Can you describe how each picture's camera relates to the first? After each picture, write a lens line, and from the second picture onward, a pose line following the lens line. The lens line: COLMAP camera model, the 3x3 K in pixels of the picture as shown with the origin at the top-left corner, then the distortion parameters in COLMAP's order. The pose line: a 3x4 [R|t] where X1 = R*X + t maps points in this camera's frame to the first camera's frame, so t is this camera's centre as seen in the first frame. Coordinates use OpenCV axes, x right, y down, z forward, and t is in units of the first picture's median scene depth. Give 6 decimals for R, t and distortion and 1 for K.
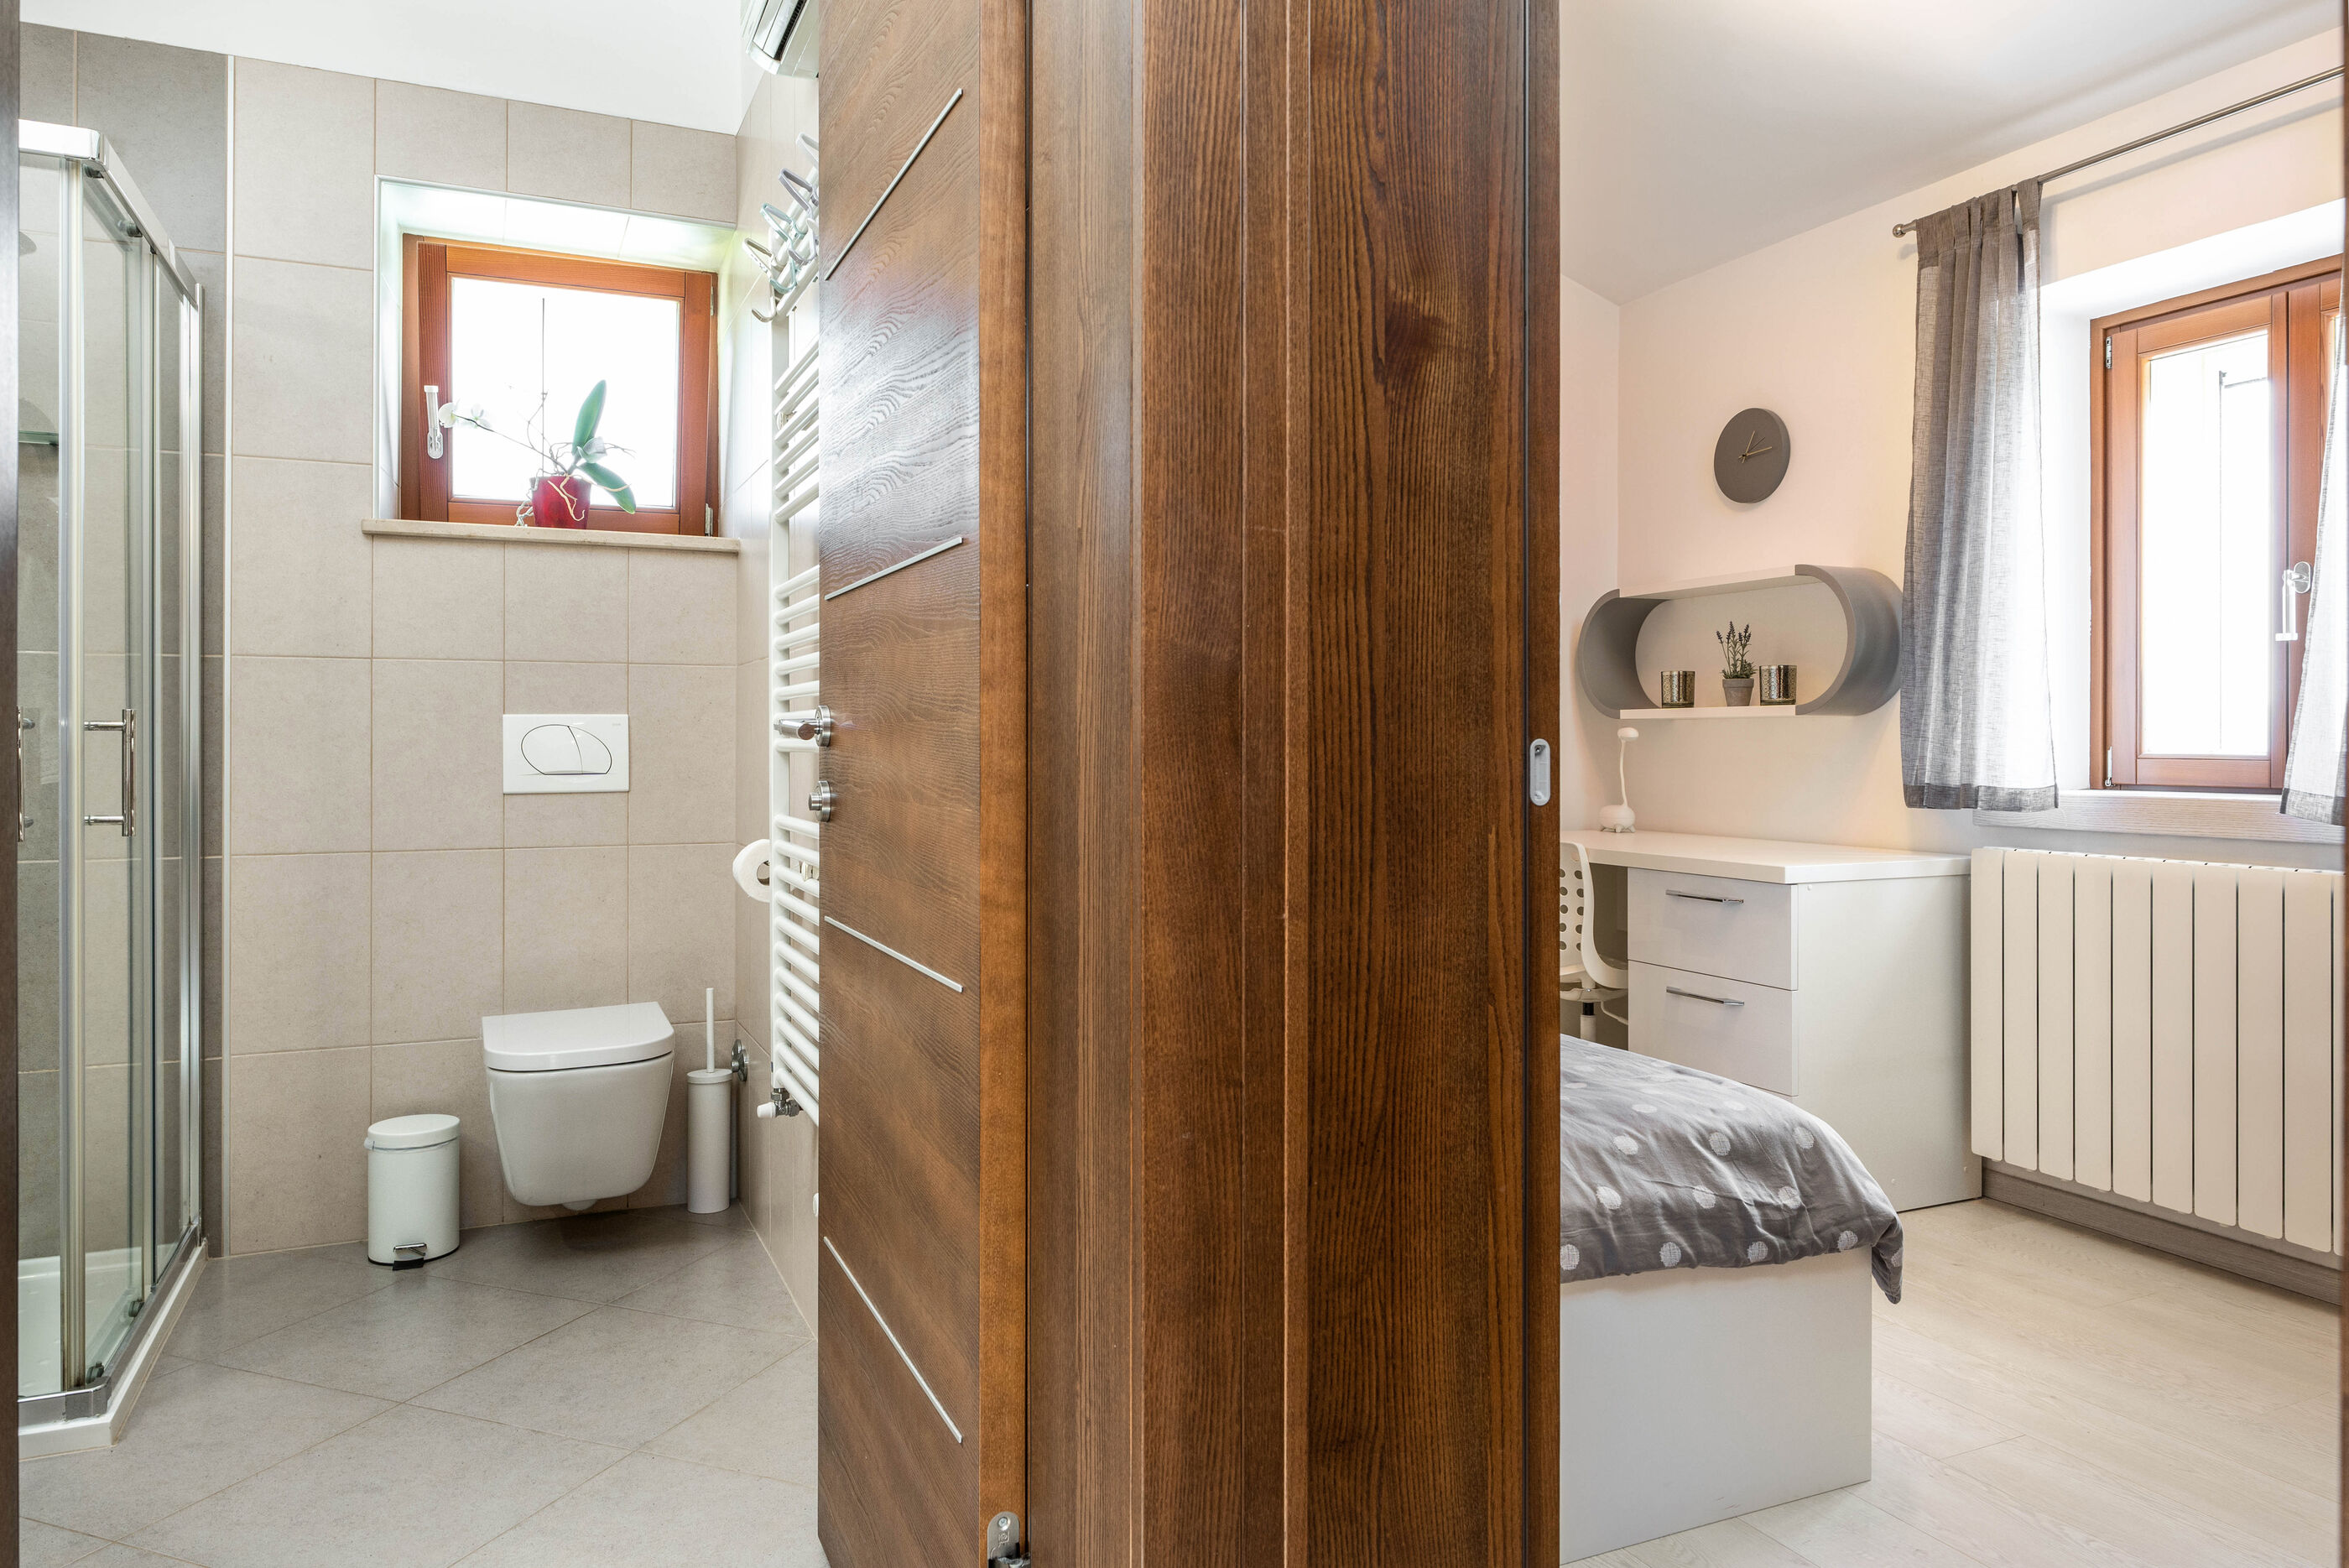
lens RADIAL K [[1530.3, 0, 1178.2], [0, 1530.3, 741.8], [0, 0, 1]] dist [0.001400, -0.009243]
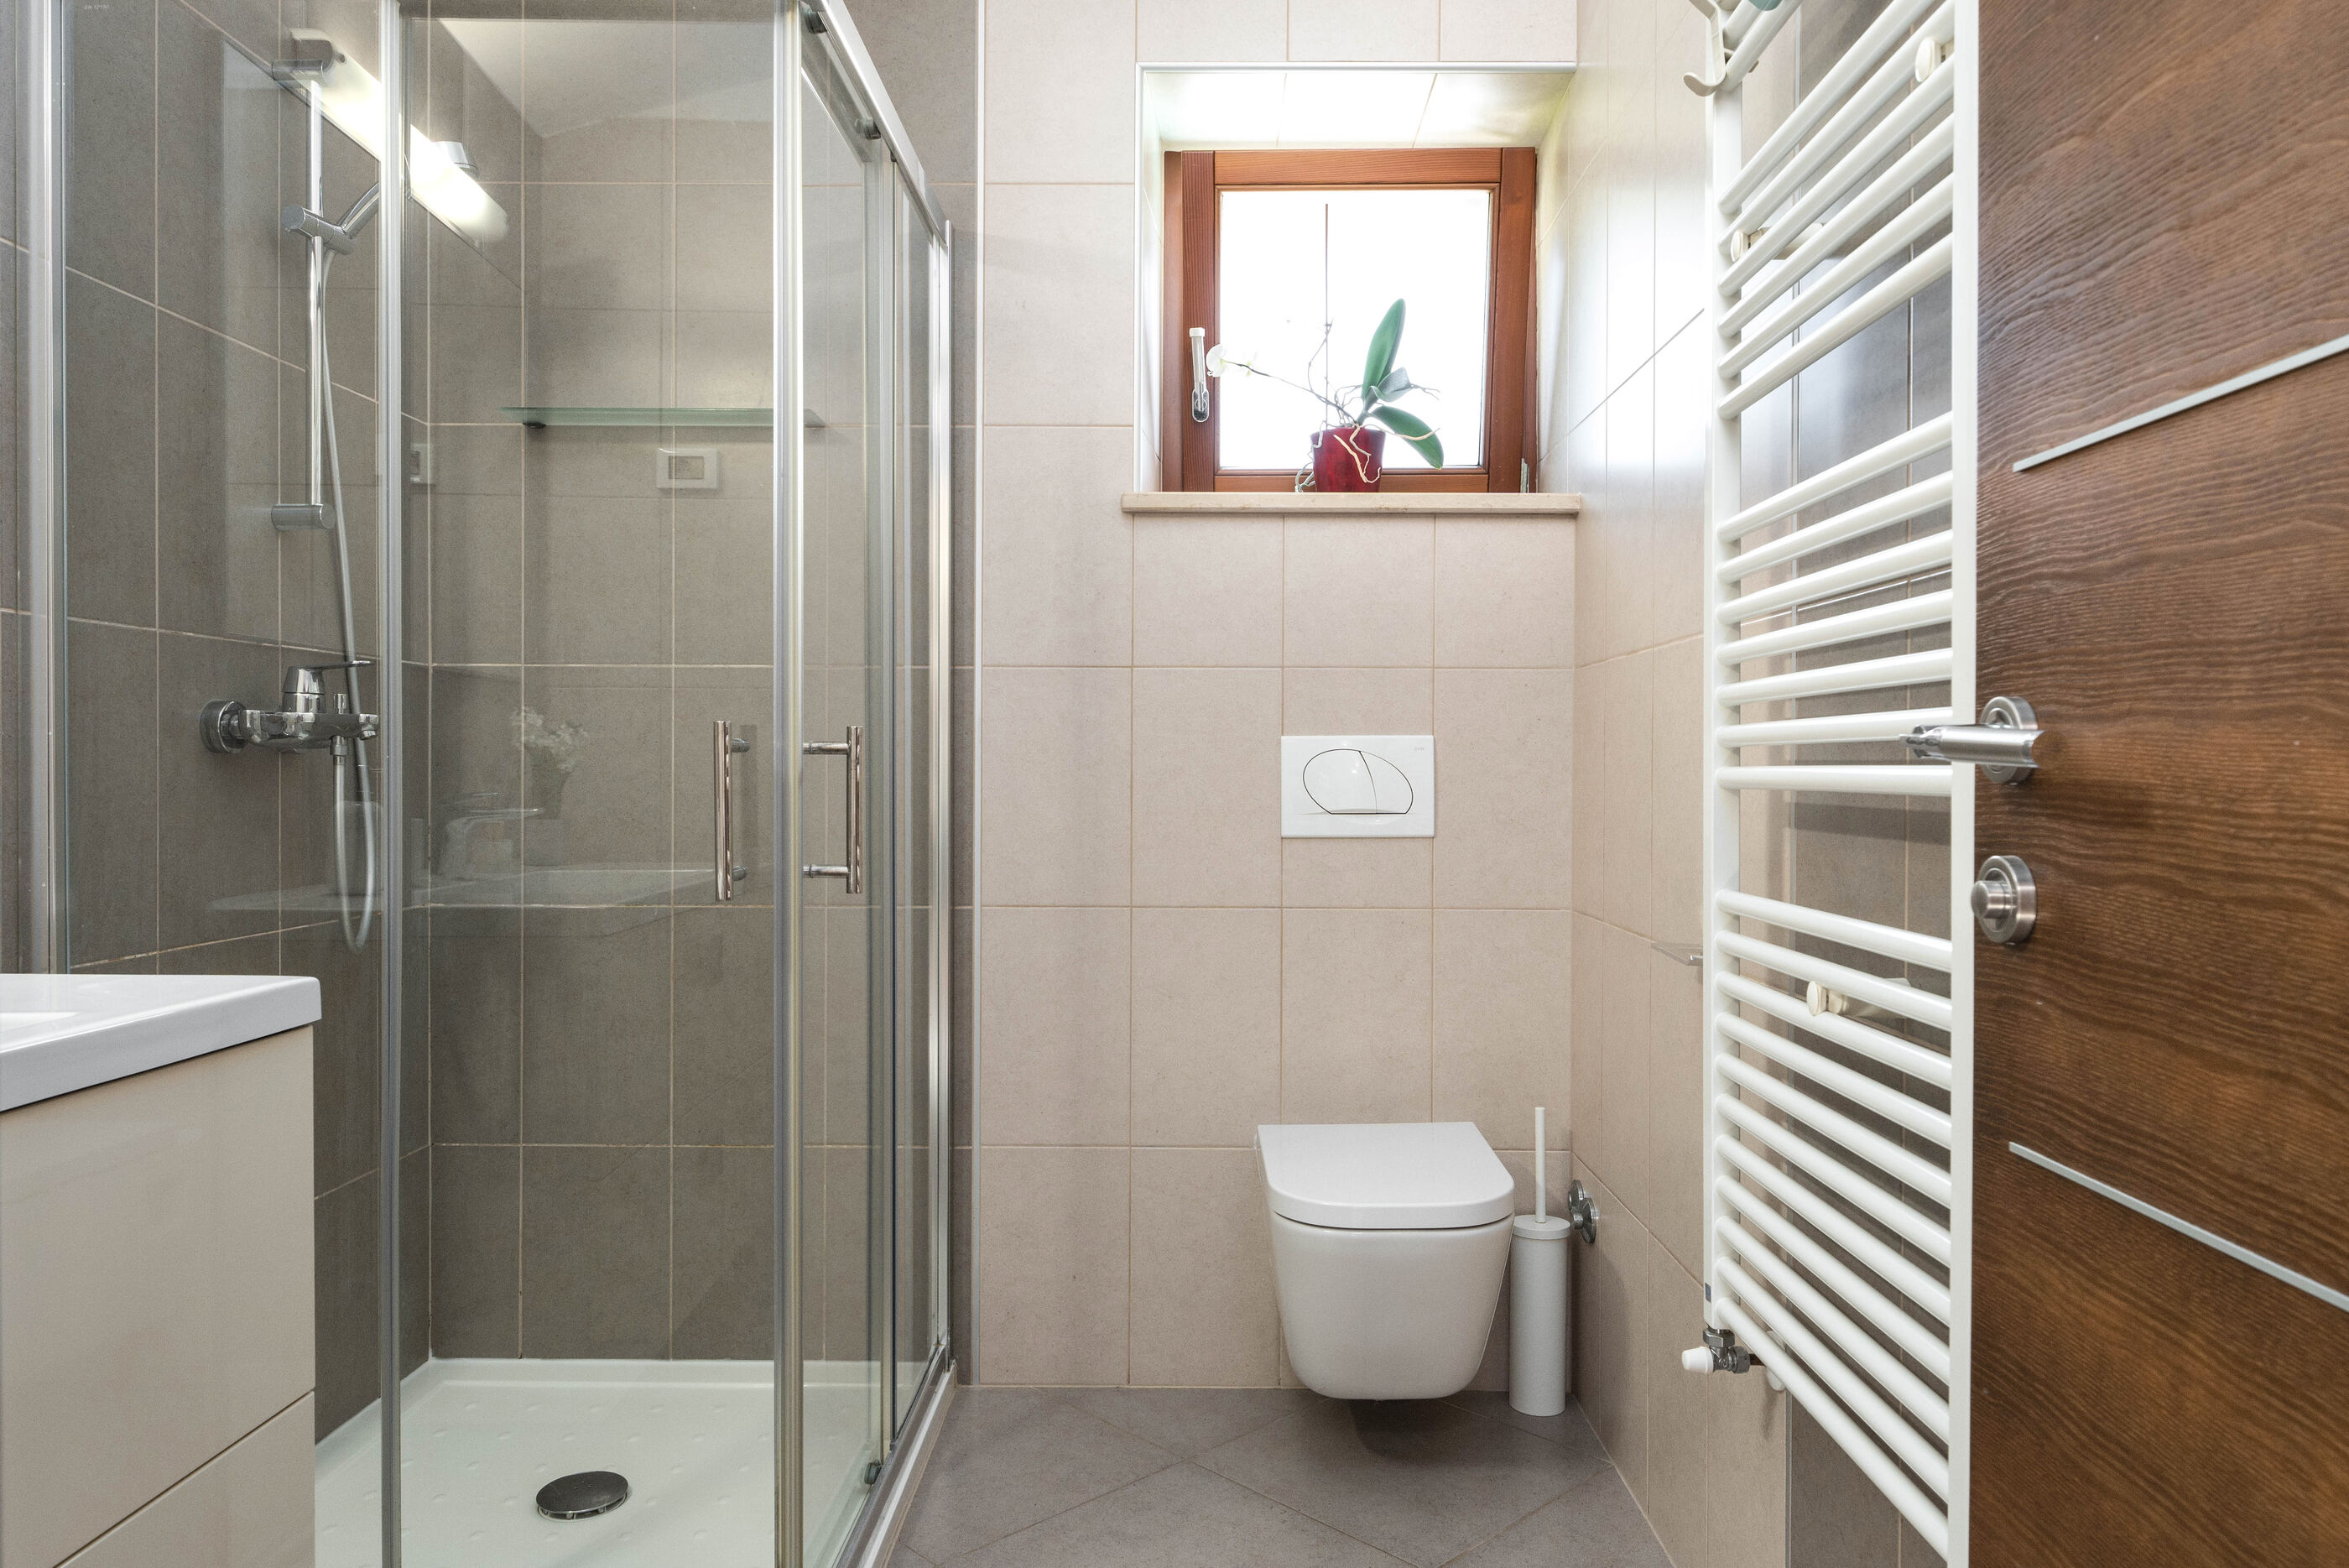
lens RADIAL K [[1418.4, 0, 1182.8], [0, 1418.4, 791.9], [0, 0, 1]] dist [-0.000917, 0.000524]
pose [[0.906932, 0.009140, -0.421178, -0.179236], [-0.002896, 0.999876, 0.015462, -0.000309], [0.421267, -0.012804, 0.906846, 0.317967]]
